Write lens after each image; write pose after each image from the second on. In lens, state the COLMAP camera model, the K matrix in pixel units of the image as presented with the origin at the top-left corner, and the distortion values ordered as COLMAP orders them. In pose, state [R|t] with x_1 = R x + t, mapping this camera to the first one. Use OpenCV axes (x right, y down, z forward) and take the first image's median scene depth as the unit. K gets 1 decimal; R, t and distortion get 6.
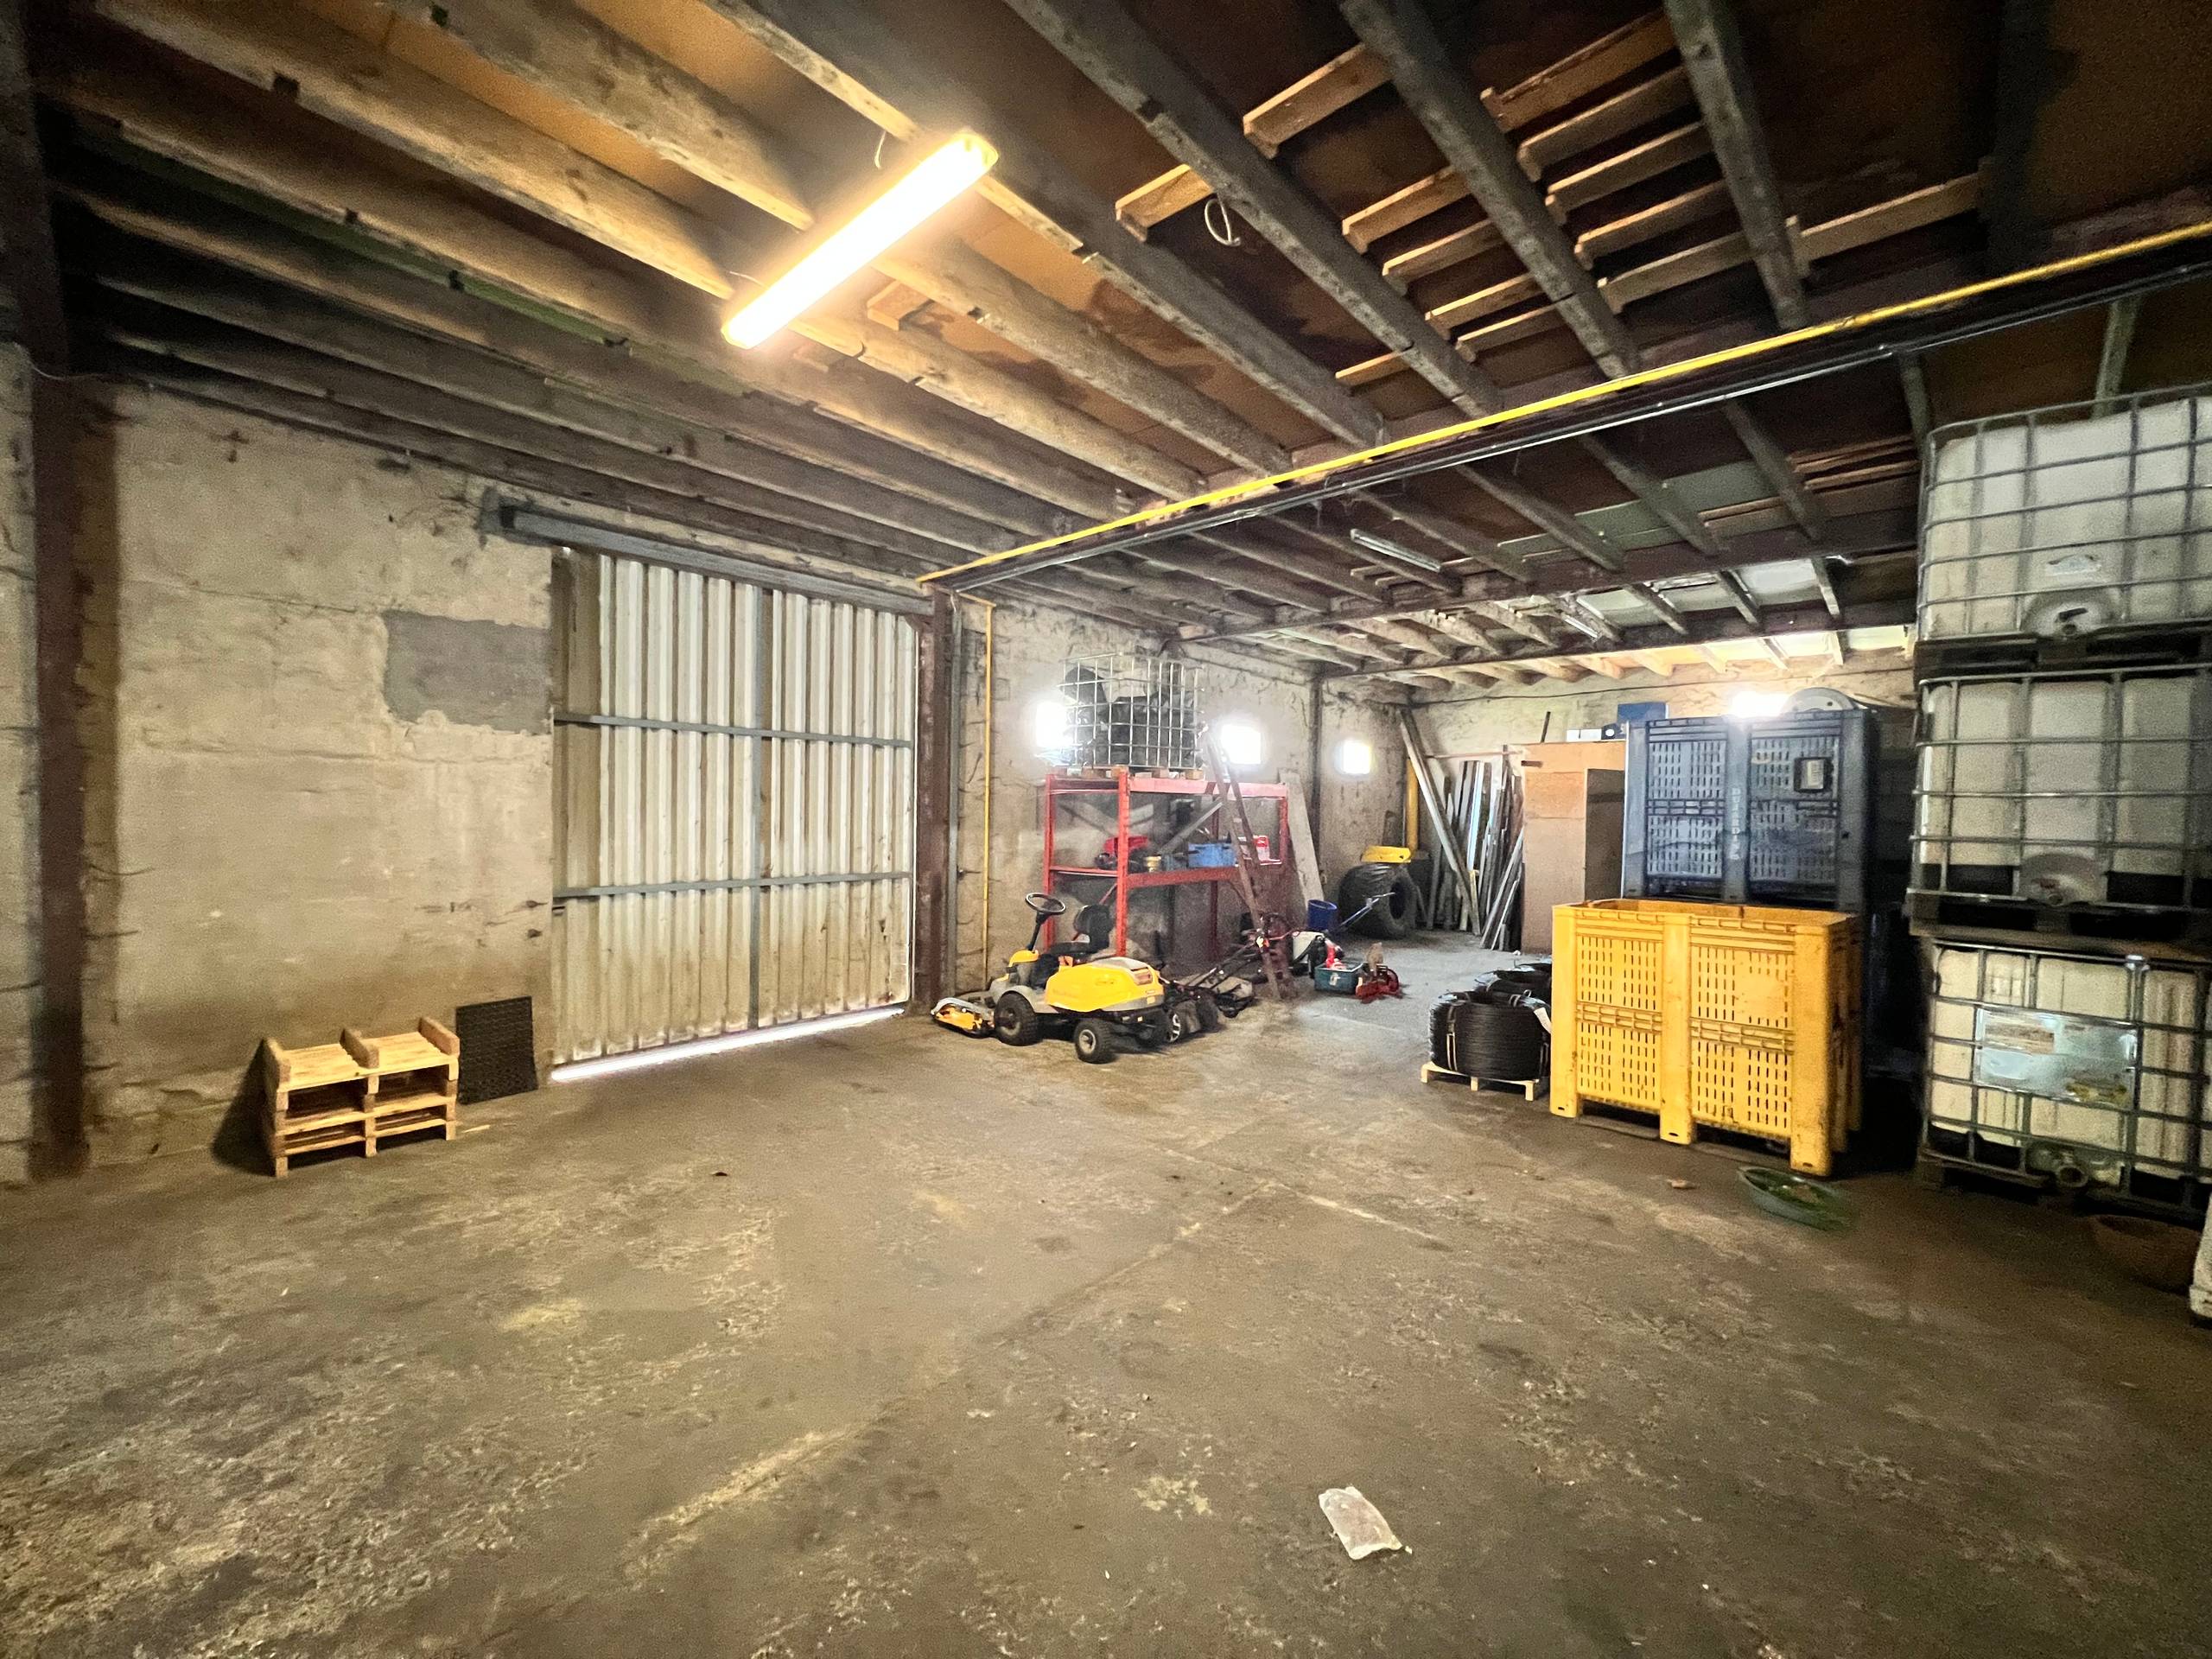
lens RADIAL K [[884.7, 0, 1105.1], [0, 884.7, 824.3], [0, 0, 1]] dist [0.000118, 0.000209]
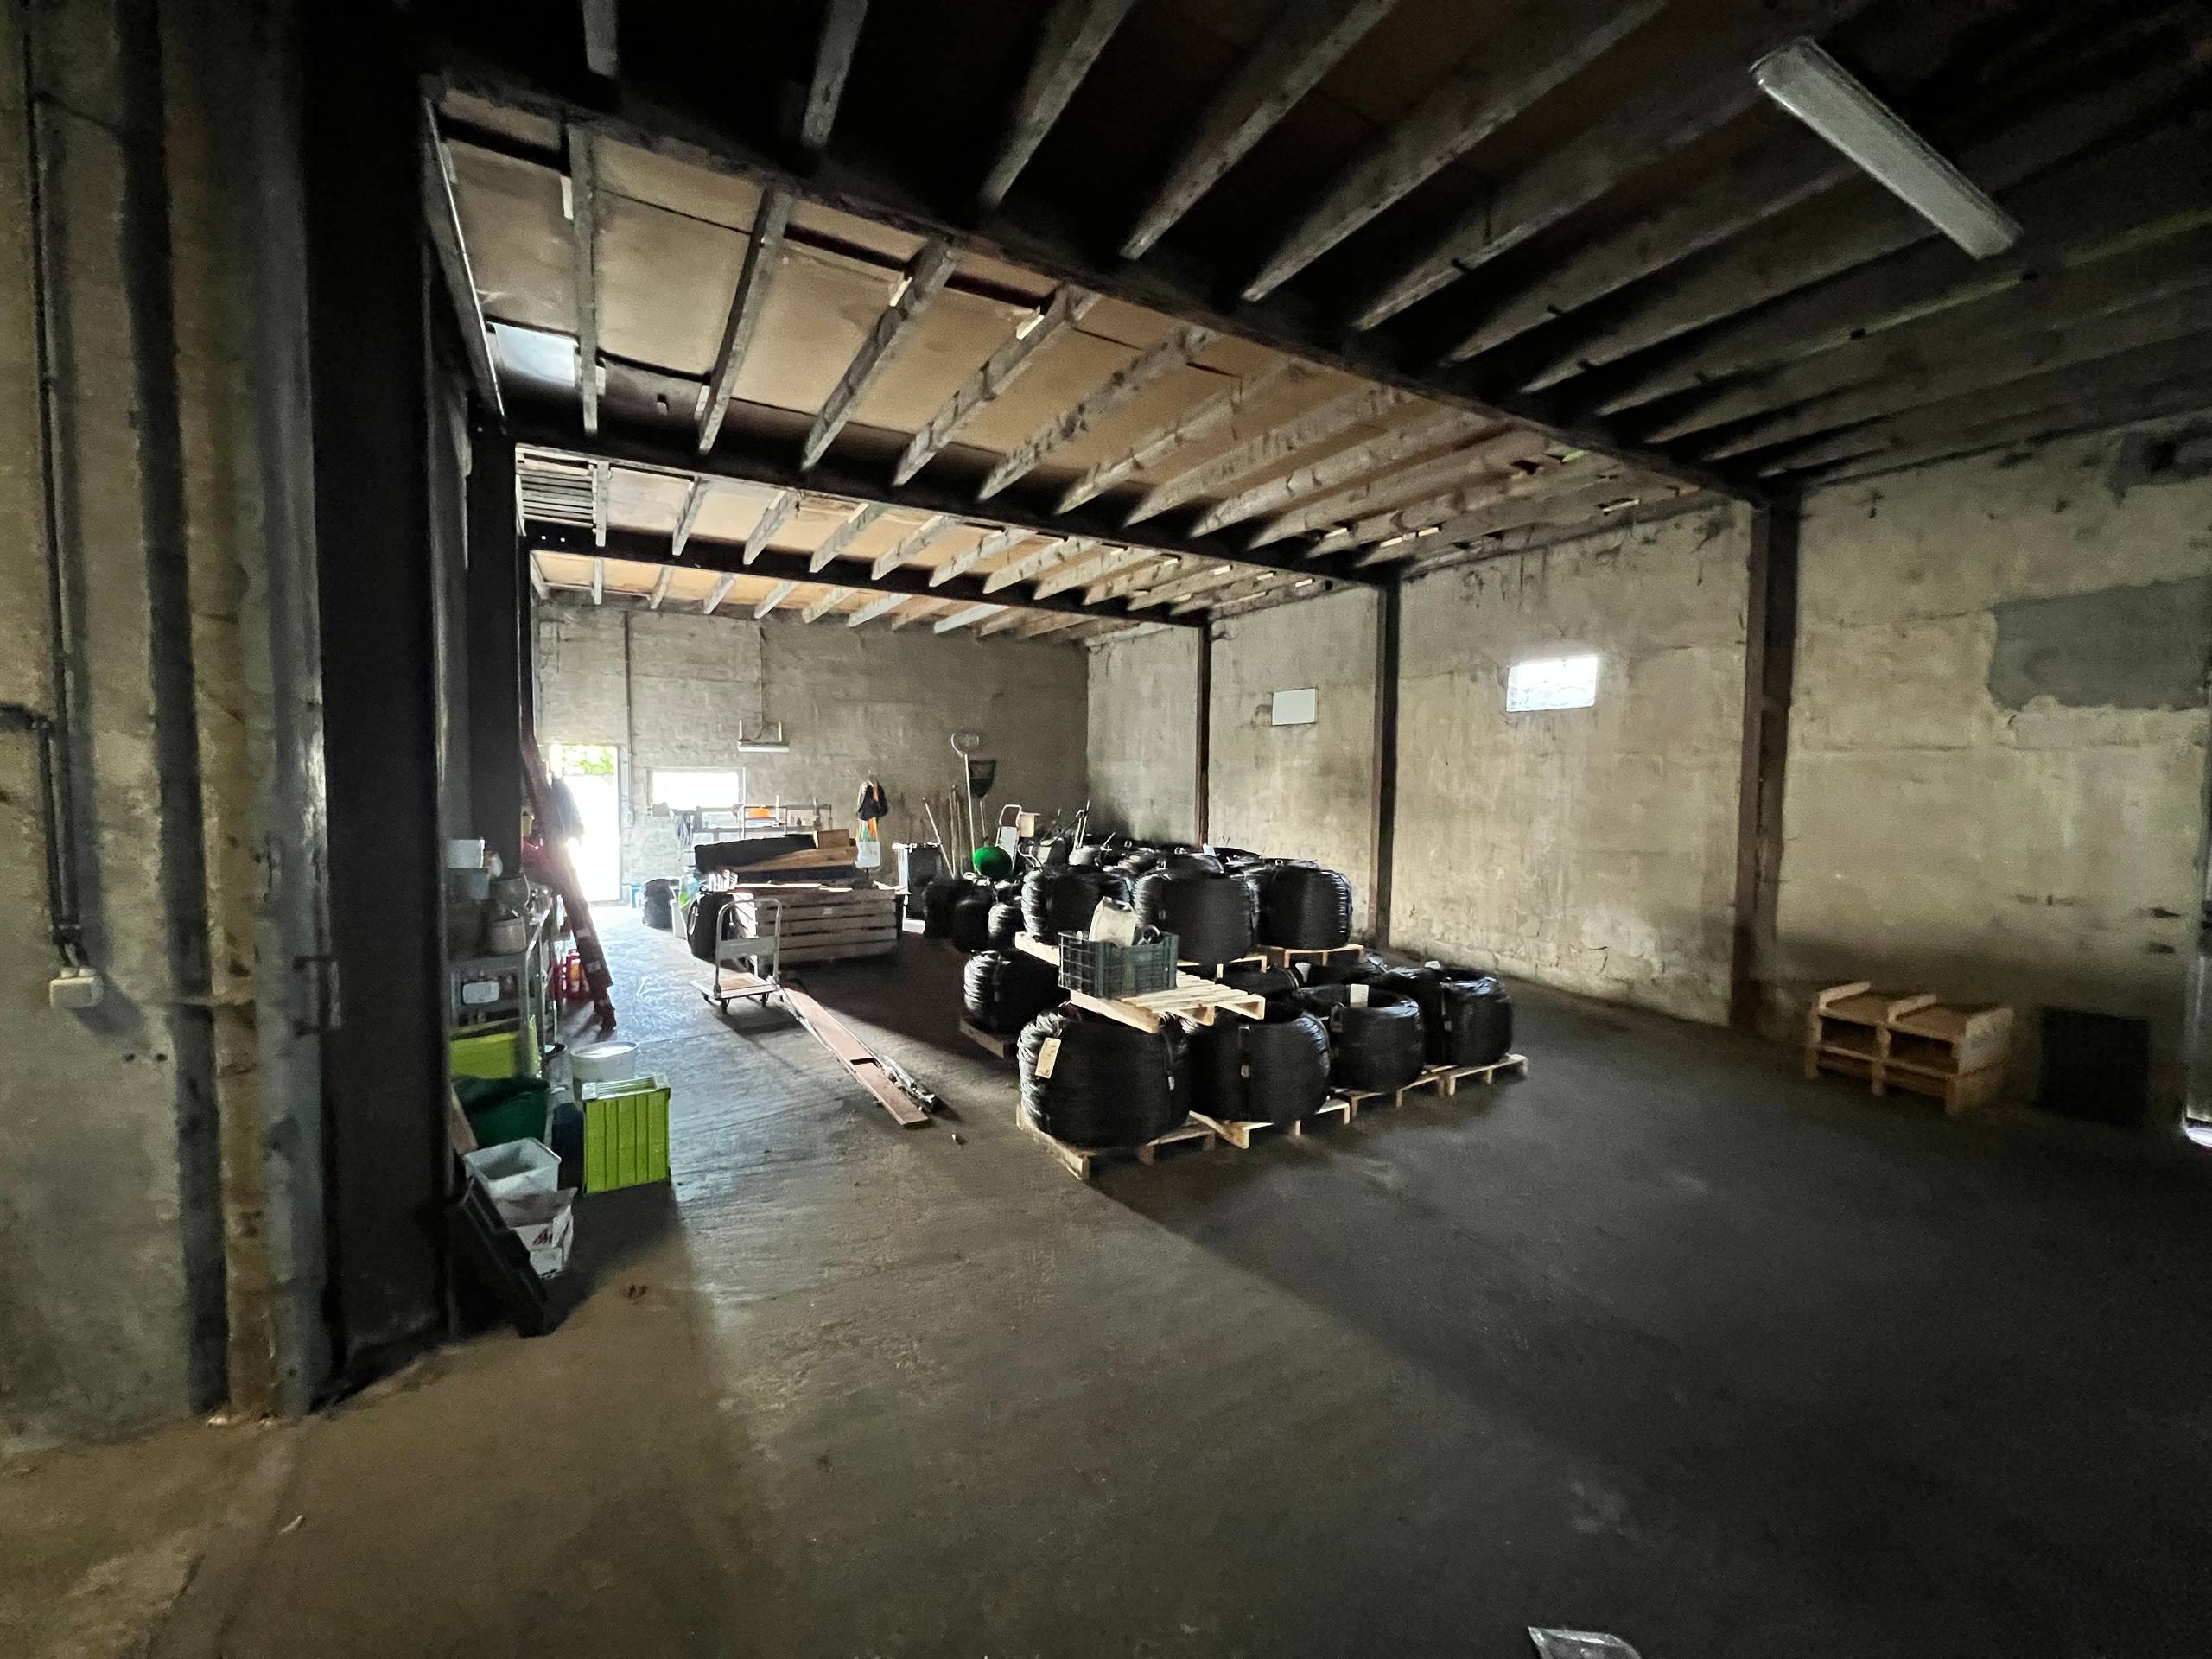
lens RADIAL K [[884.7, 0, 1105.1], [0, 884.7, 824.3], [0, 0, 1]] dist [0.000118, 0.000209]
pose [[-0.314112, 0.037574, -0.948642, 0.508870], [-0.030822, 0.998286, 0.049746, -0.004753], [0.948886, 0.044865, -0.312415, 0.348017]]
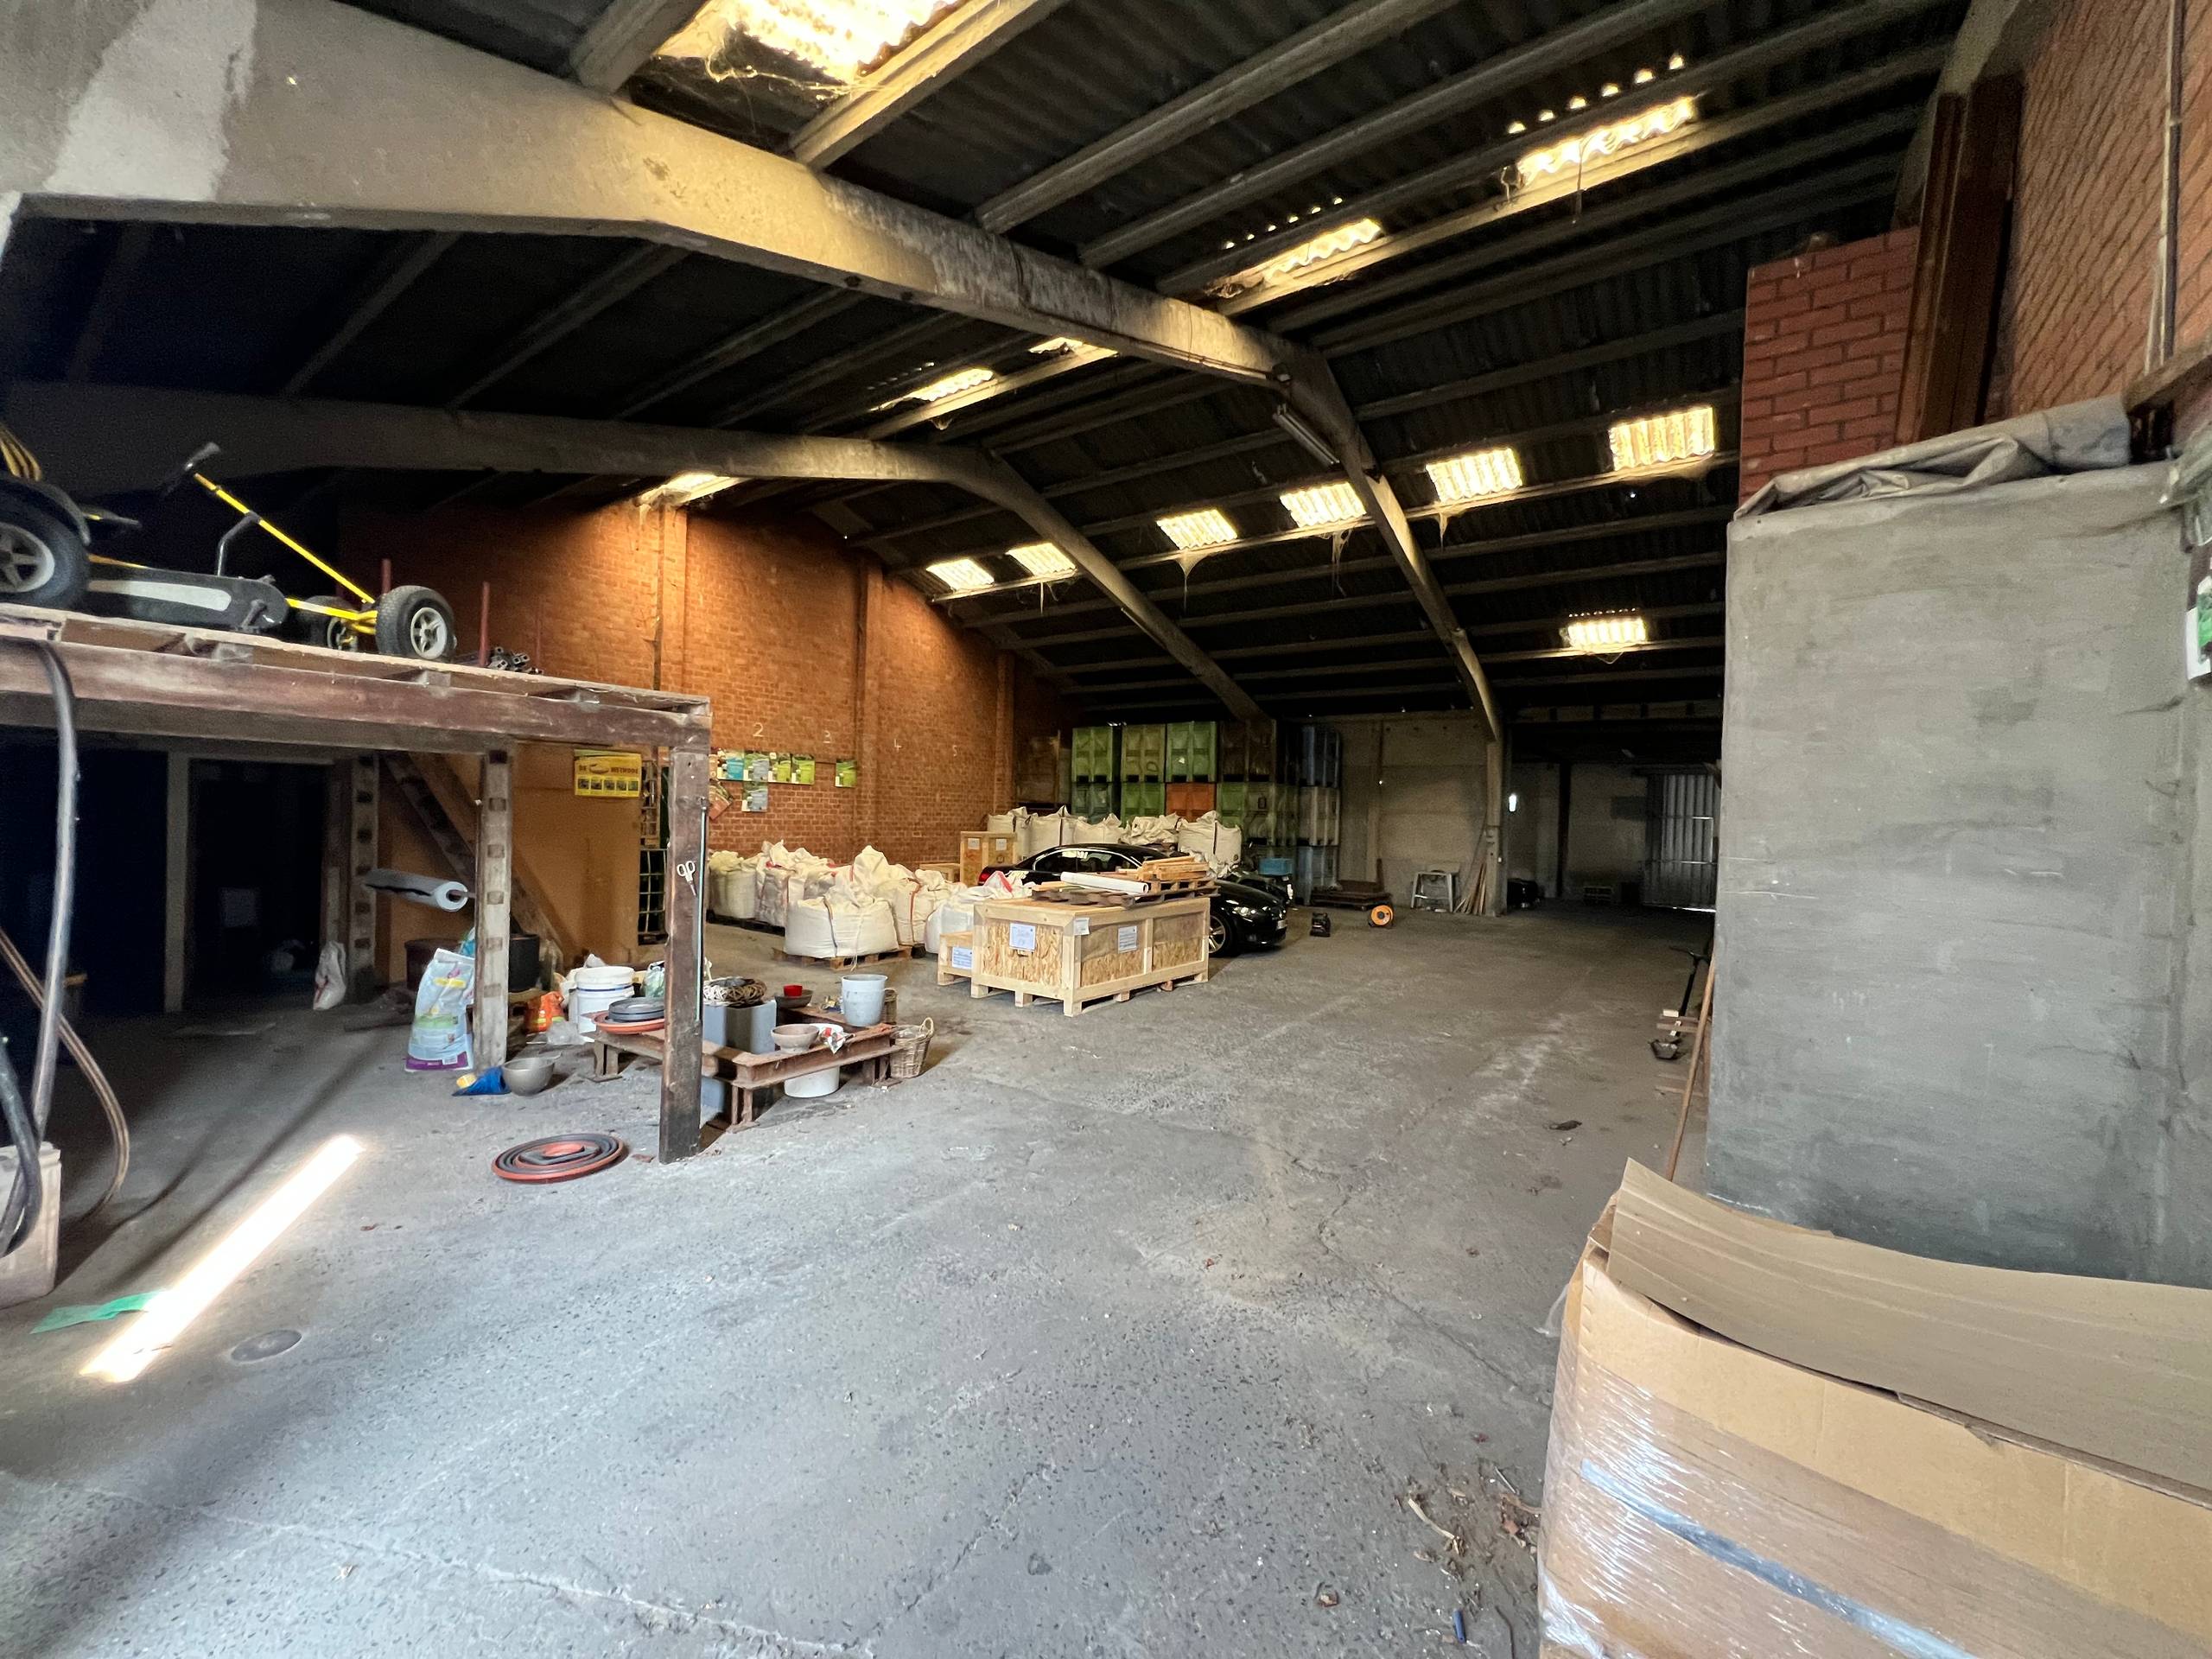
lens RADIAL K [[884.7, 0, 1105.1], [0, 884.7, 824.3], [0, 0, 1]] dist [0.000118, 0.000209]
pose [[0.108221, -0.002460, -0.994124, 3.655888], [-0.047335, 0.998850, -0.007624, 0.074622], [0.992999, 0.047882, 0.107981, -2.233369]]
